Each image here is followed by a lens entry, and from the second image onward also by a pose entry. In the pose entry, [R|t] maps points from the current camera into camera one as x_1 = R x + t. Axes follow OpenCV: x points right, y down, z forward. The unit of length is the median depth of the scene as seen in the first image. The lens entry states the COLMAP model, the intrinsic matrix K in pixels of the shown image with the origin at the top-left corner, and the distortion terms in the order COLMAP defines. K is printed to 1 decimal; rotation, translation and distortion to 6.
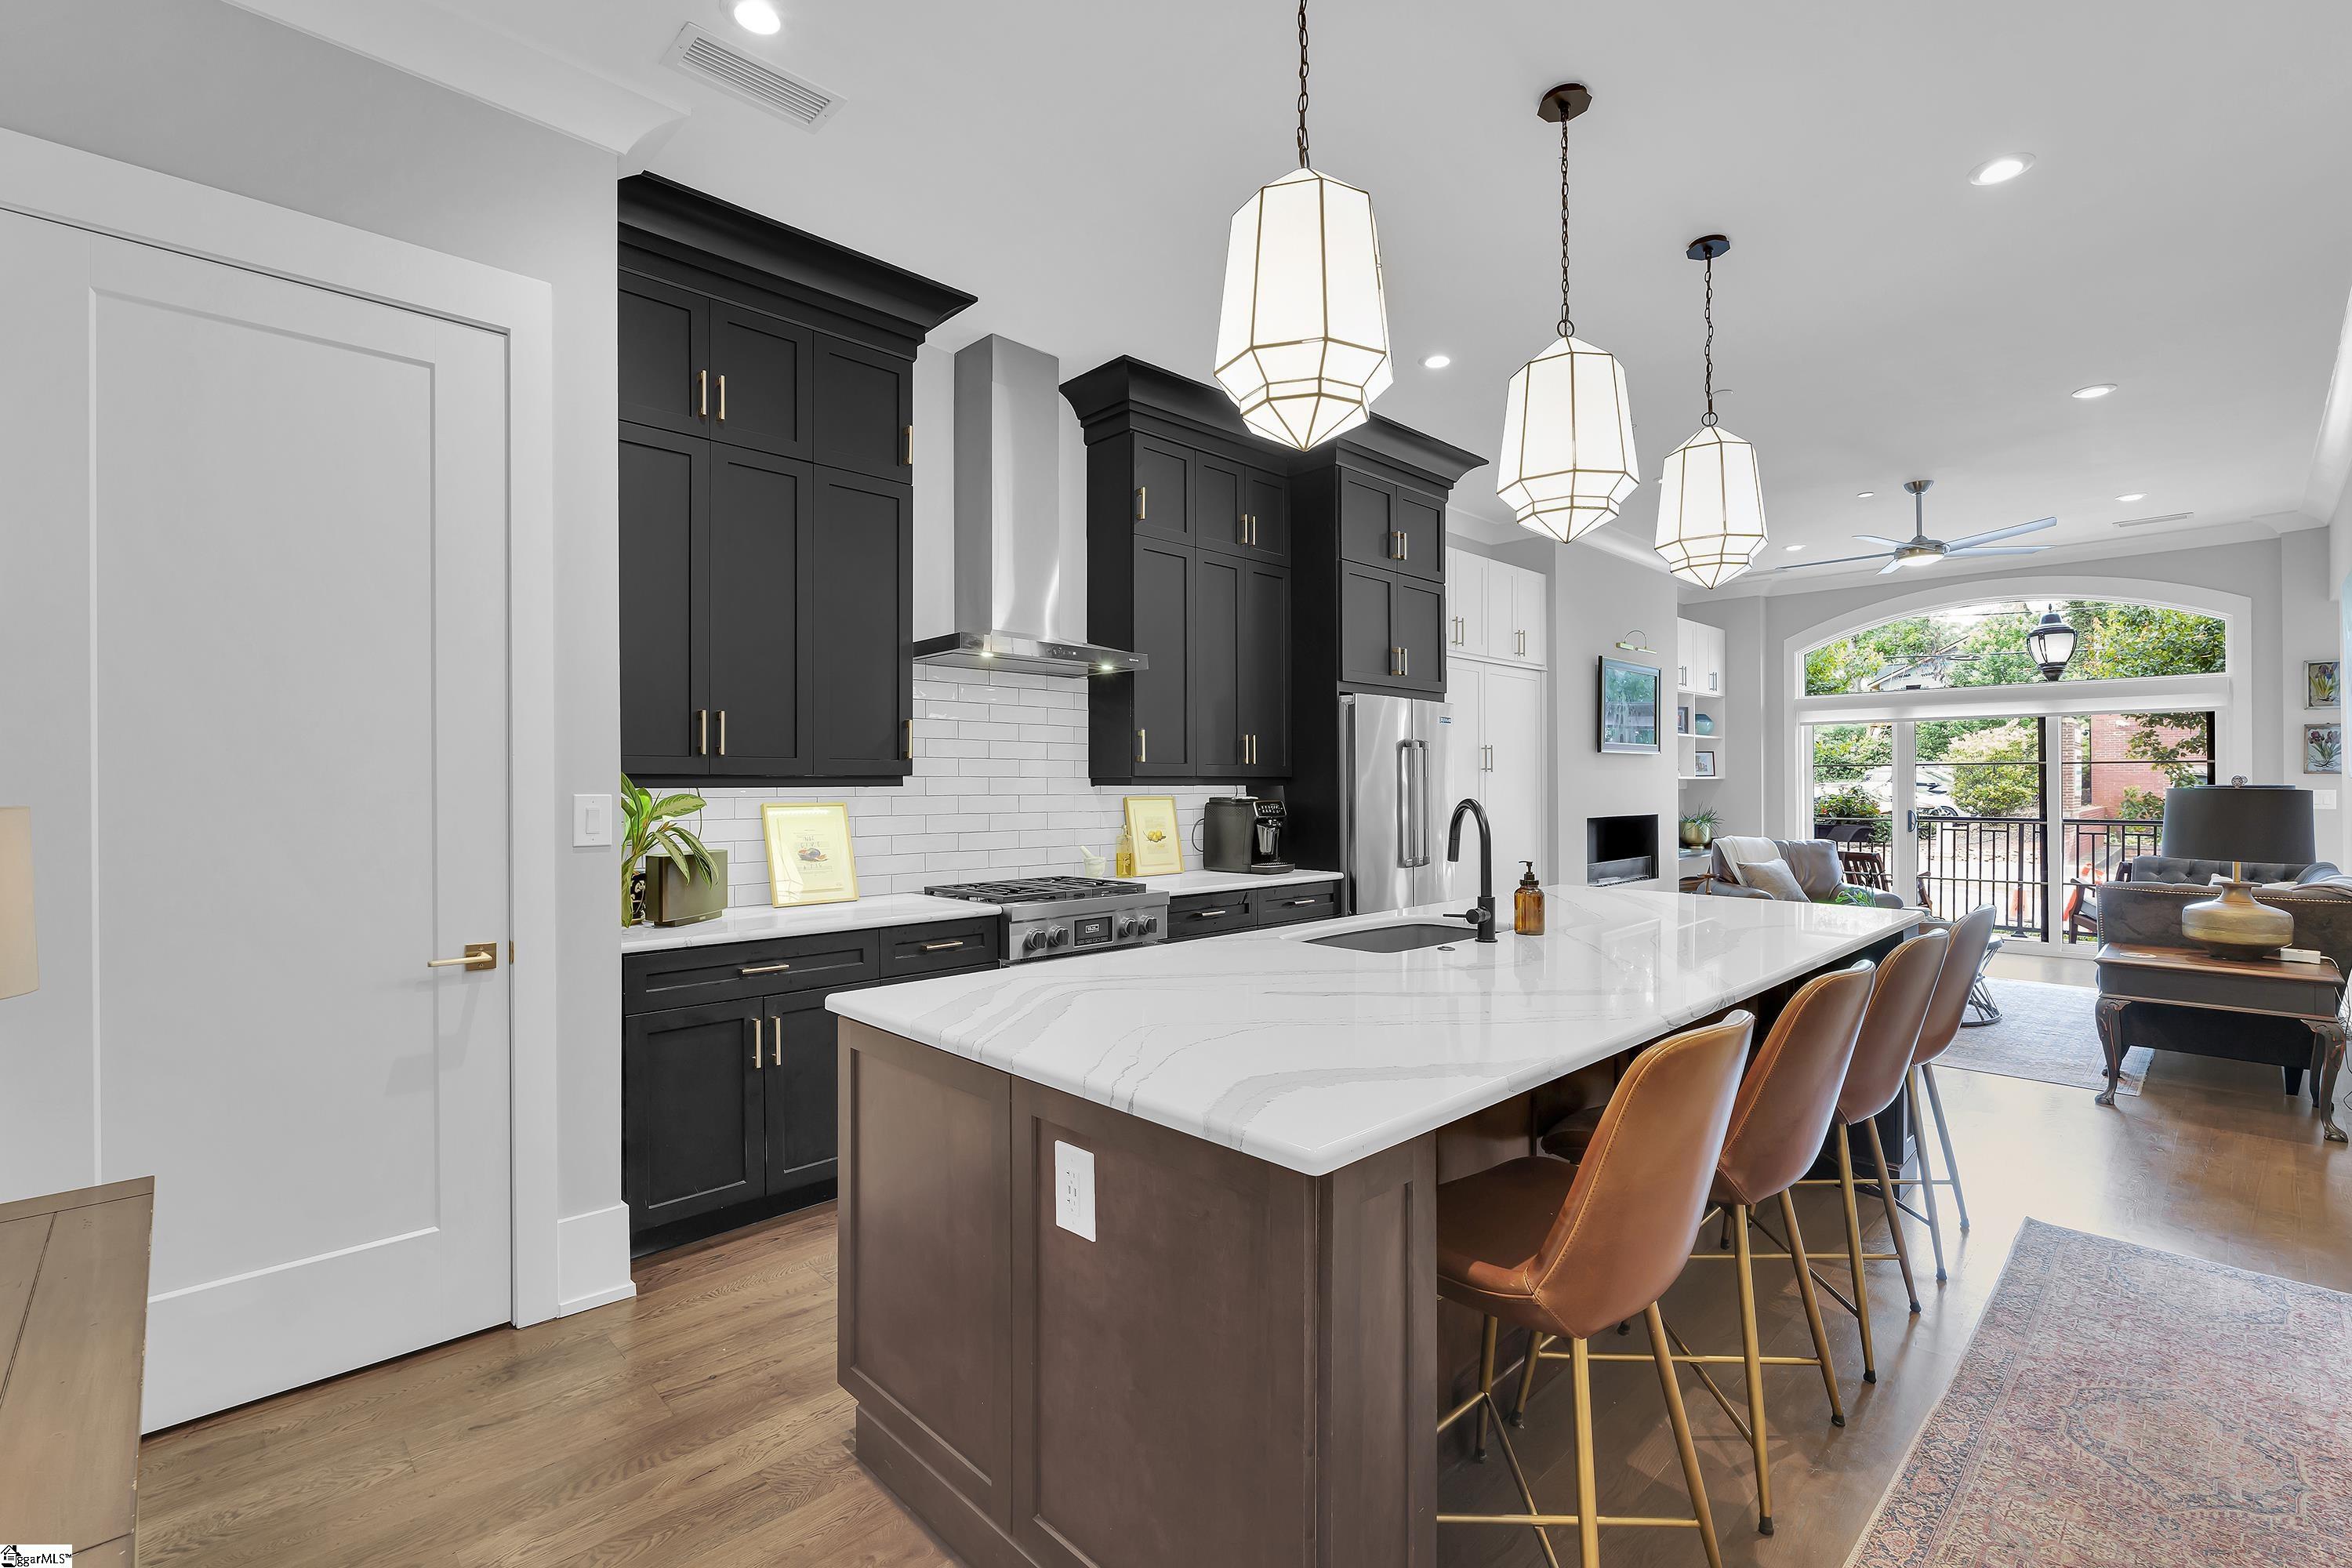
lens RADIAL K [[1055.7, 0, 1179.8], [0, 1055.7, 776.7], [0, 0, 1]] dist [-0.003256, -0.000389]
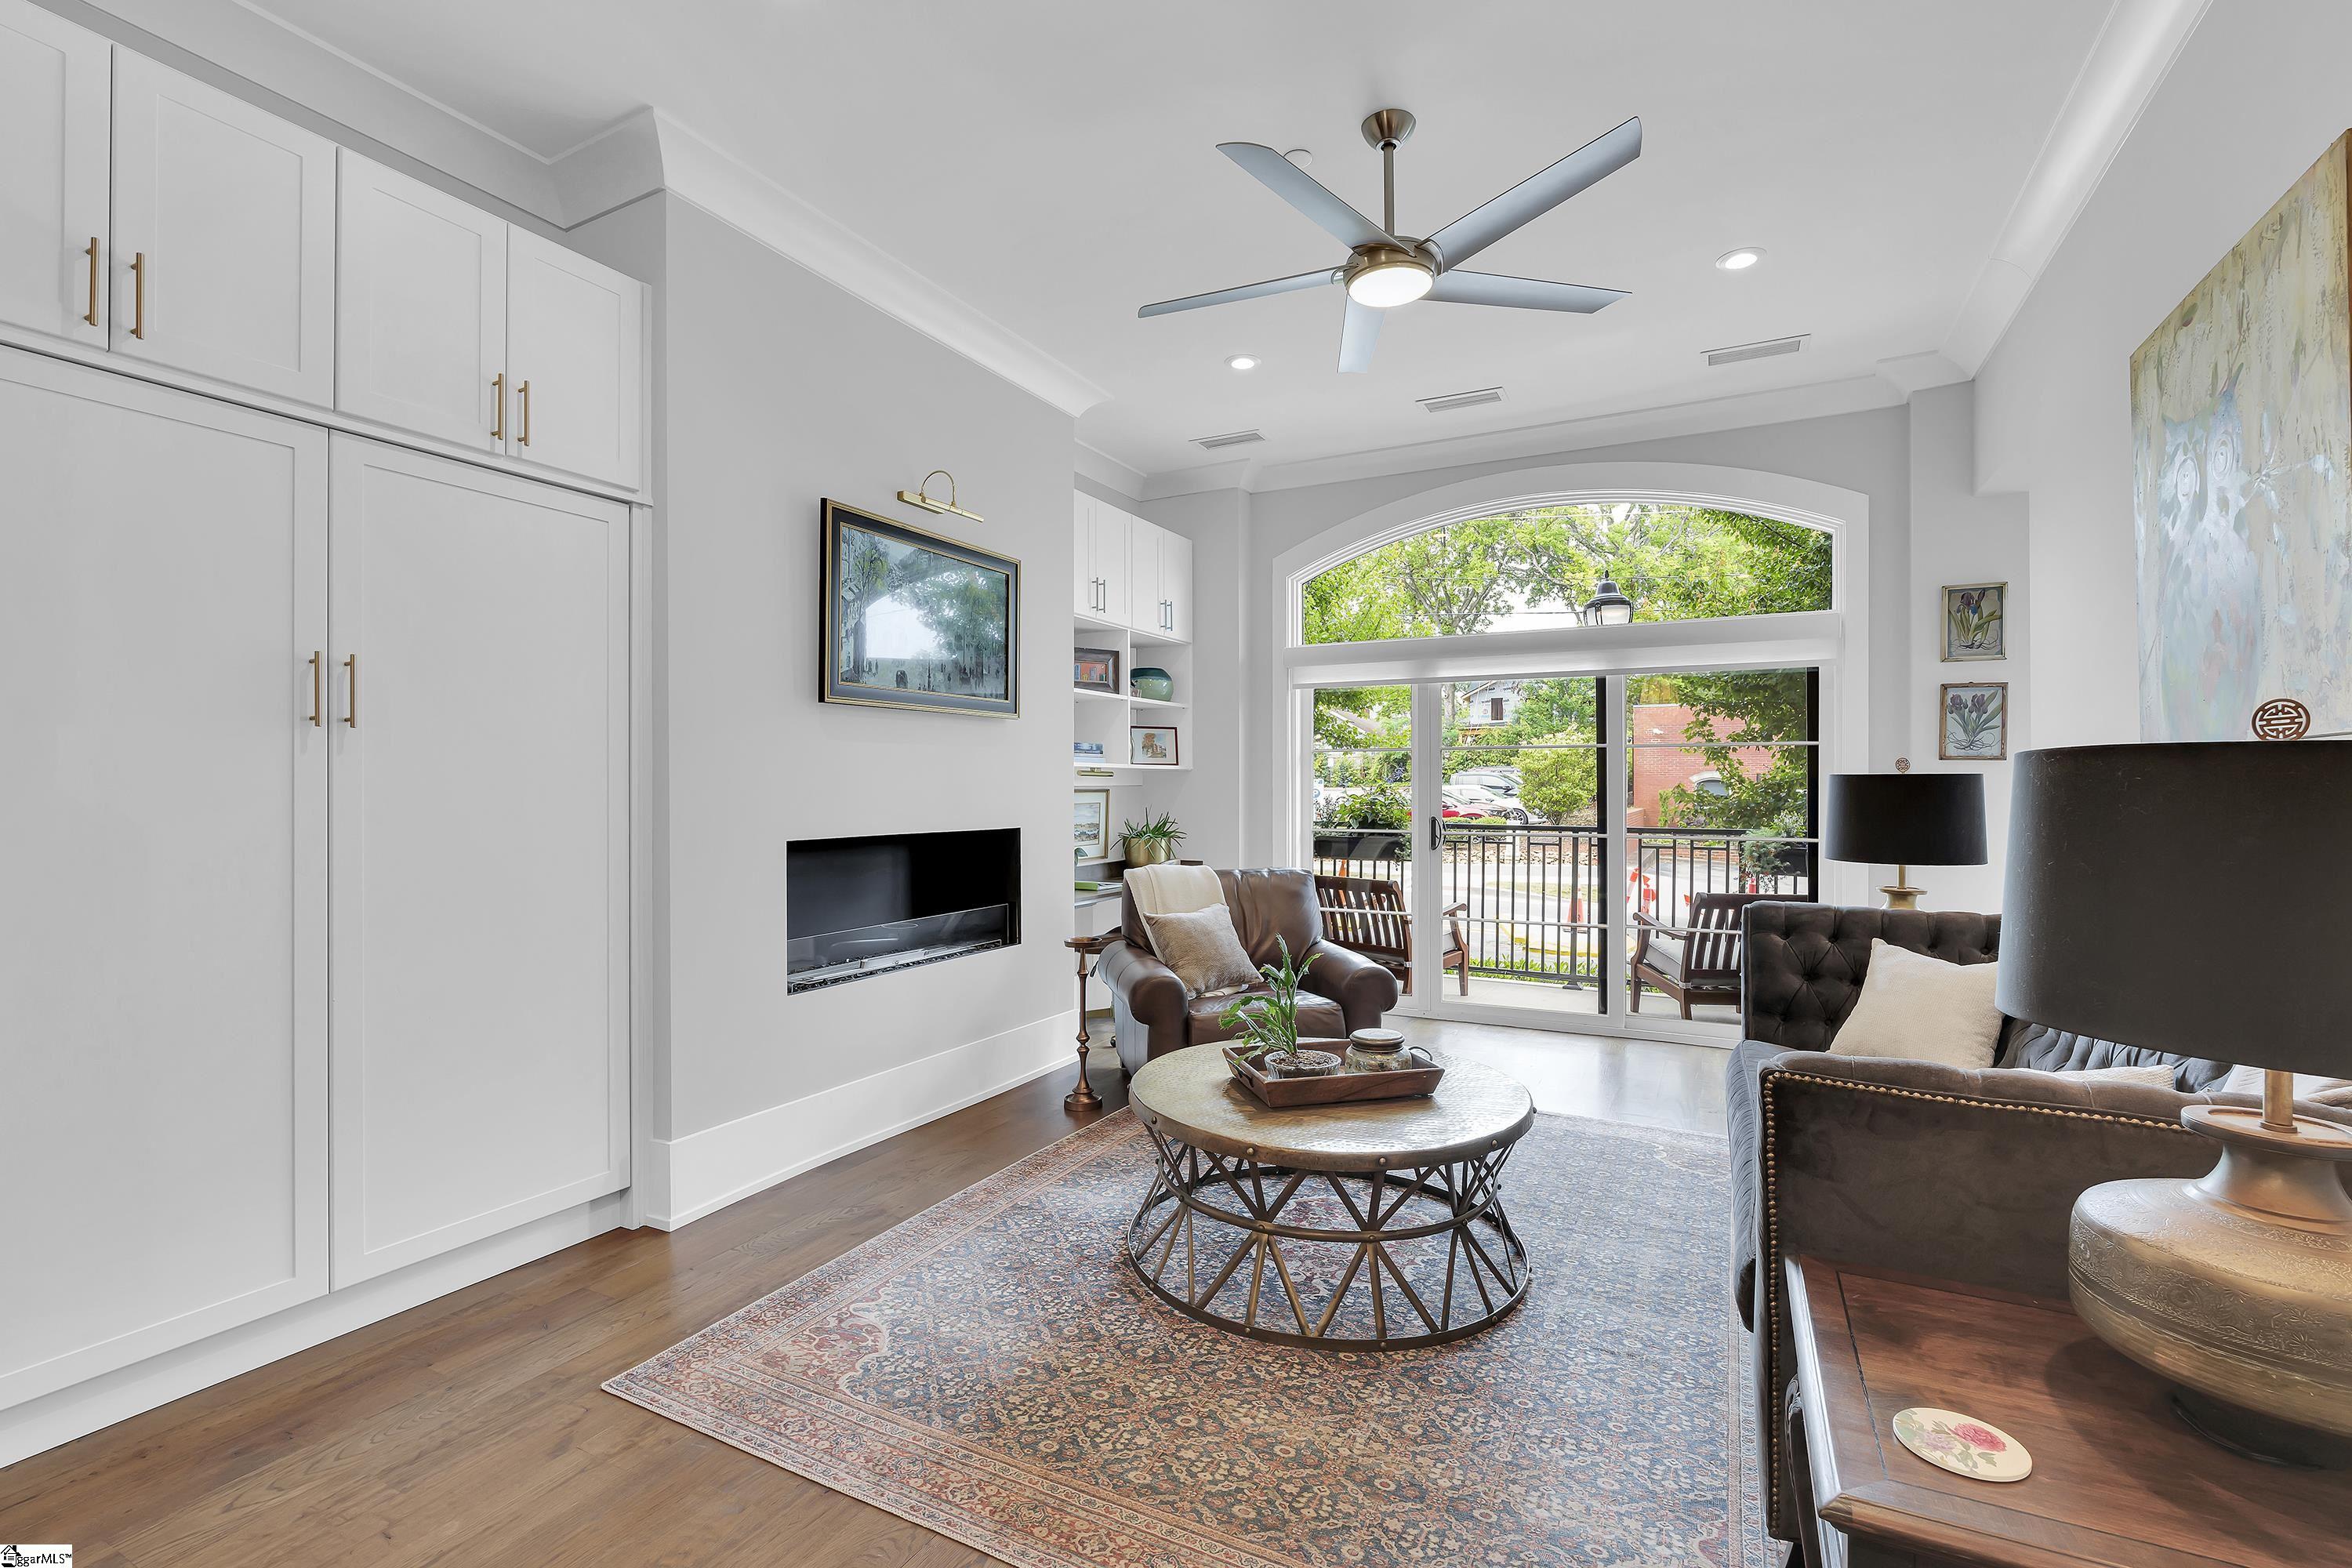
lens RADIAL K [[1030.1, 0, 1173.9], [0, 1030.1, 784.9], [0, 0, 1]] dist [-0.005241, 0.000065]
pose [[0.955860, 0.002955, 0.293809, 0.348945], [-0.004007, 0.999988, 0.002980, 0.010313], [-0.293797, -0.004025, 0.955859, 0.431819]]
